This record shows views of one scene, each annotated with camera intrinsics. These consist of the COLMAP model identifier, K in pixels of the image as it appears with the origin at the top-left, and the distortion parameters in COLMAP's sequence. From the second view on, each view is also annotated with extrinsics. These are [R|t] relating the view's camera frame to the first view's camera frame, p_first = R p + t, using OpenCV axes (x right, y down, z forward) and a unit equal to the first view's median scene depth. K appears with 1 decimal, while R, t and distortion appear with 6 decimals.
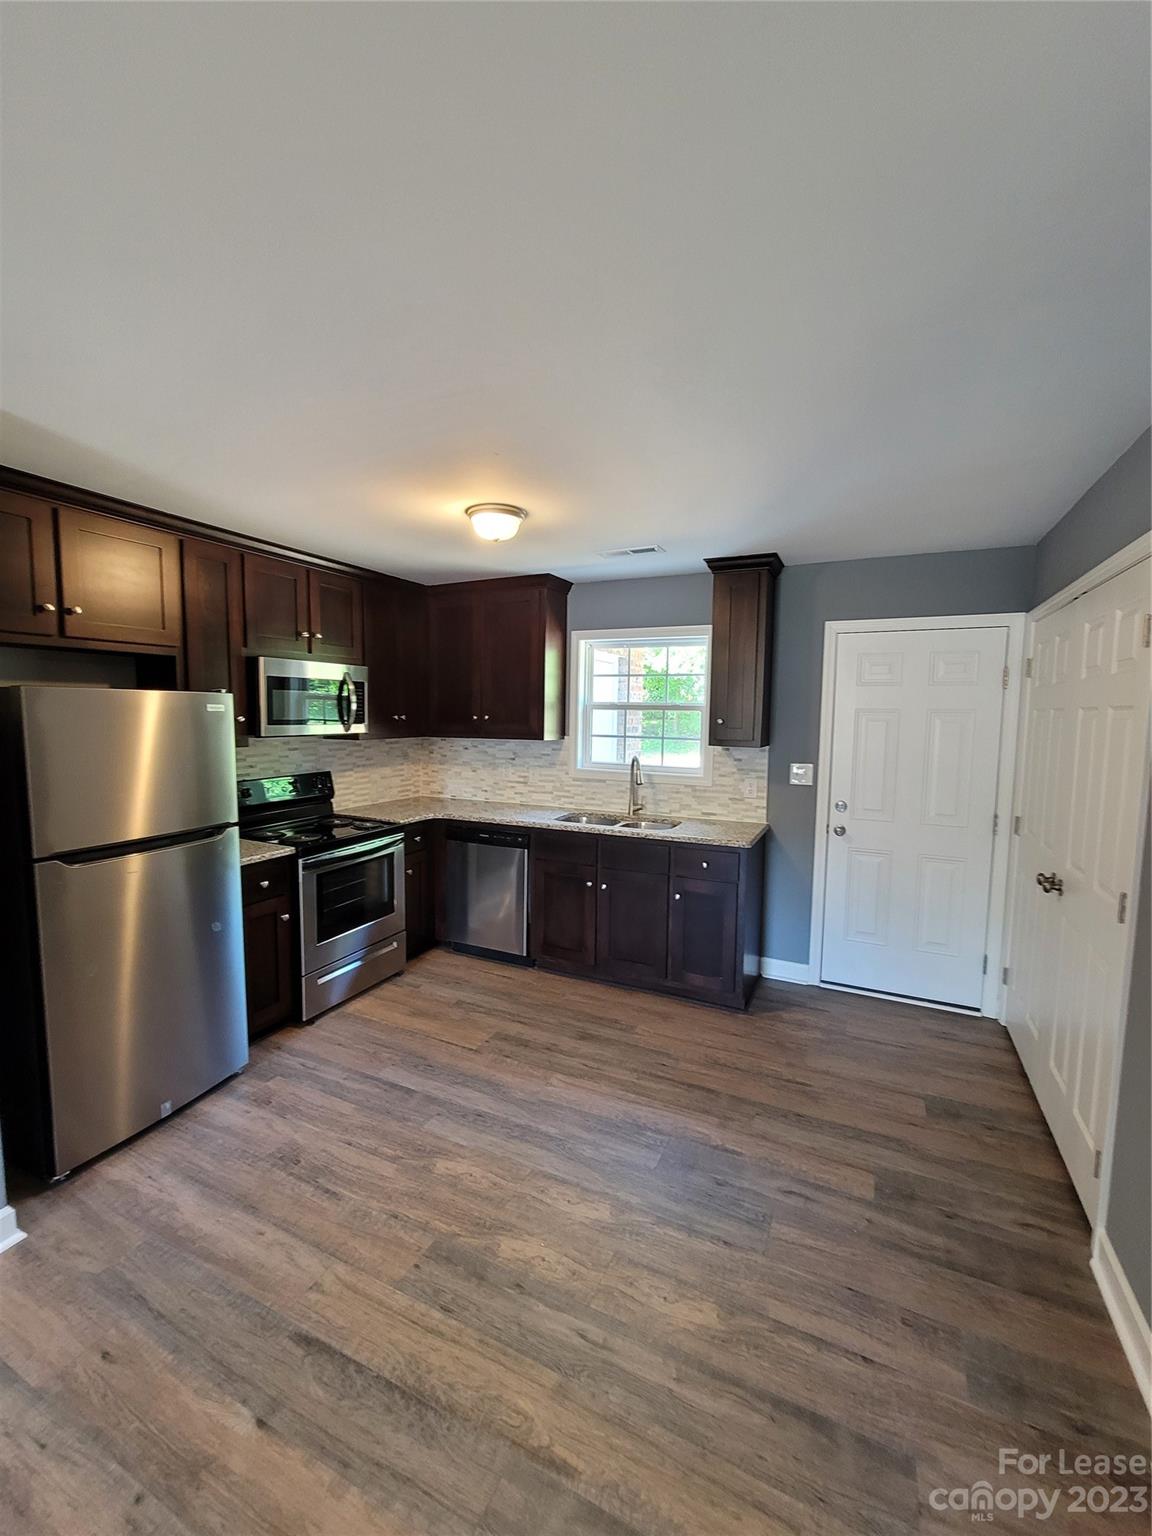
lens RADIAL K [[632.3, 0, 573.2], [0, 632.3, 767.1], [0, 0, 1]] dist [-0.004671, 0.001367]
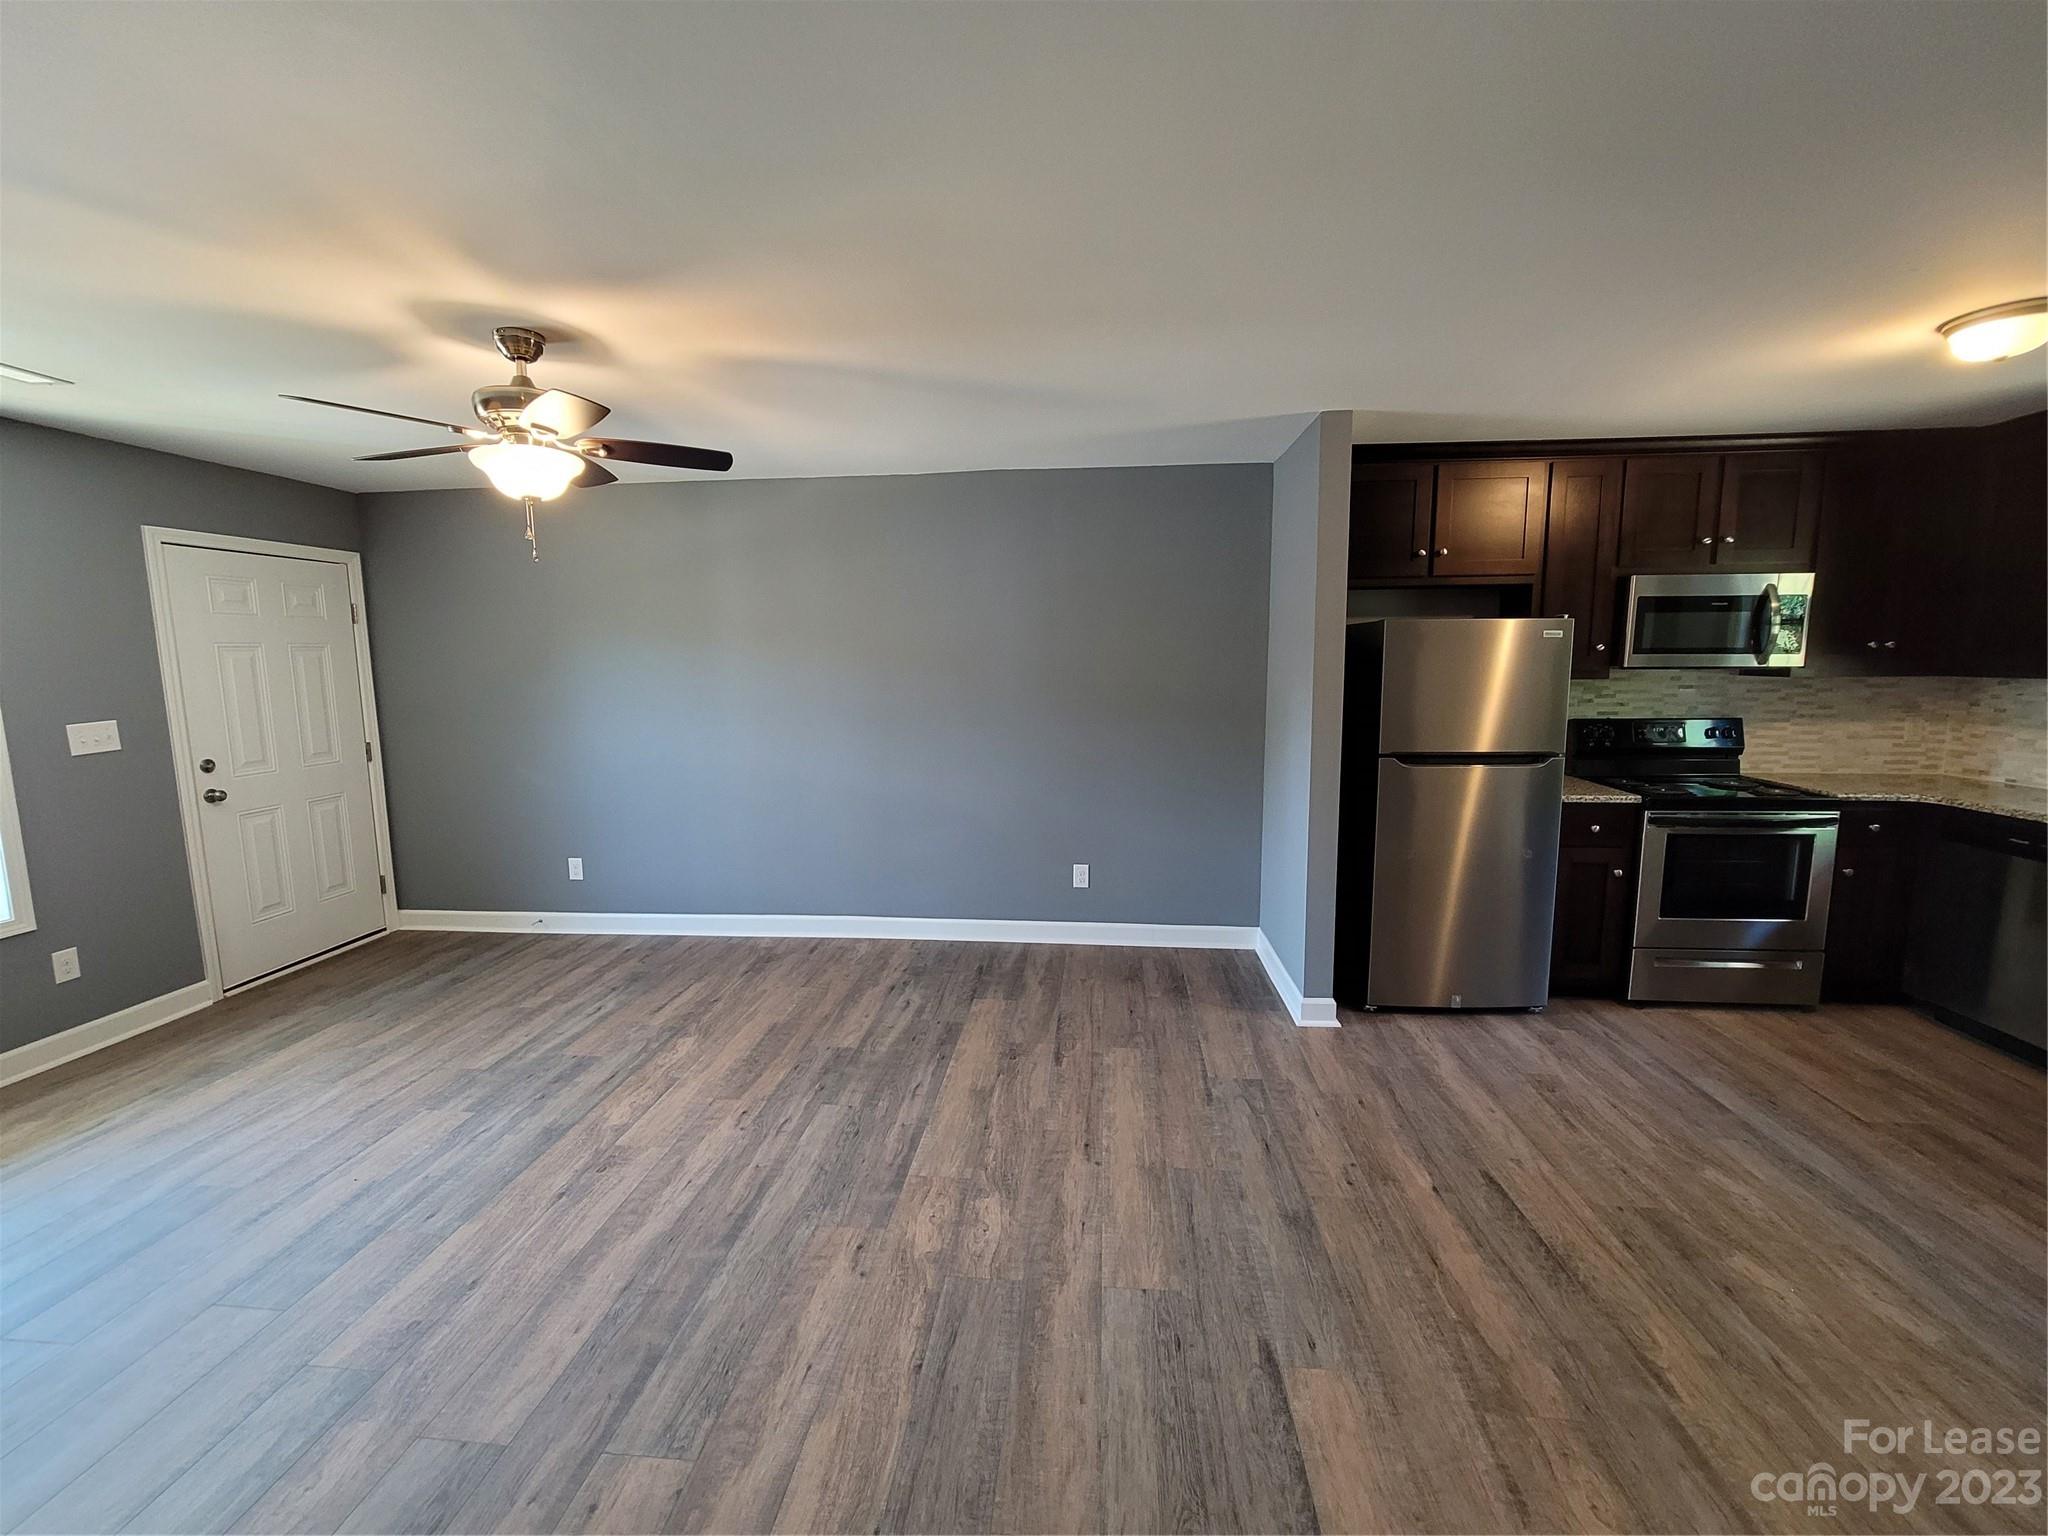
lens RADIAL K [[843.0, 0, 1018.8], [0, 843.0, 759.1], [0, 0, 1]] dist [-0.004671, 0.001367]
pose [[0.344269, 0.102364, -0.933274, 0.330024], [-0.071861, 0.993996, 0.082516, 0.043689], [0.936117, 0.038659, 0.349557, -0.193146]]
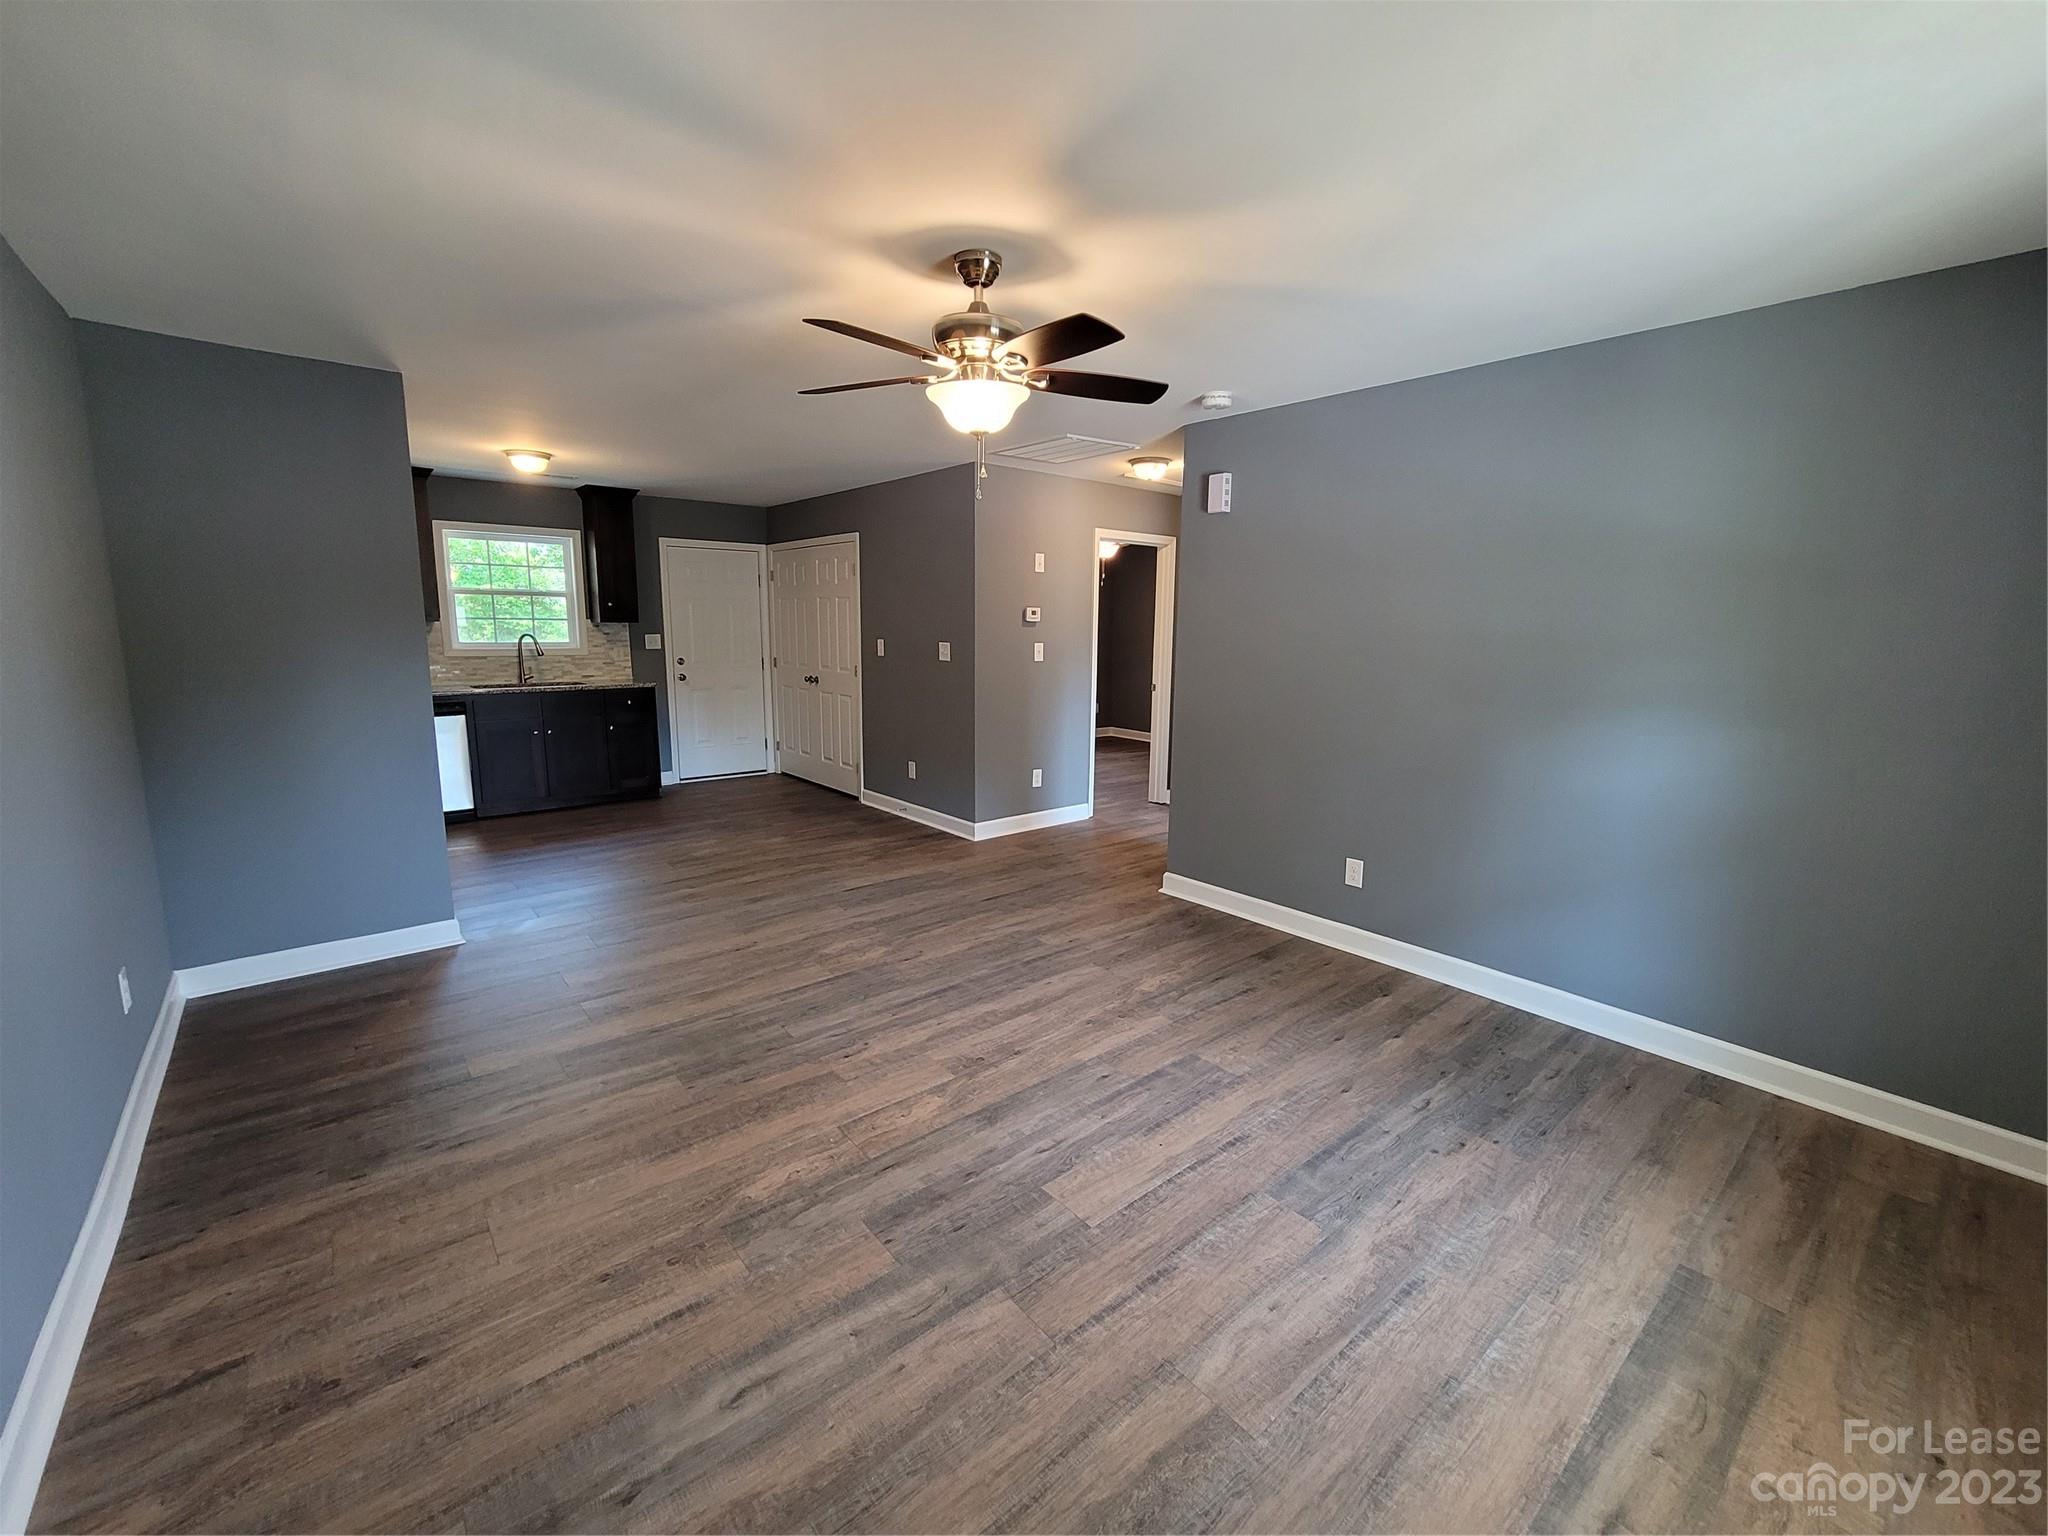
lens RADIAL K [[843.0, 0, 1023.2], [0, 843.0, 759.8], [0, 0, 1]] dist [-0.004671, 0.001367]
pose [[0.410134, -0.159208, 0.898022, -1.297956], [0.076713, 0.987178, 0.139979, 0.088729], [-0.908793, 0.011480, 0.417088, -0.705278]]
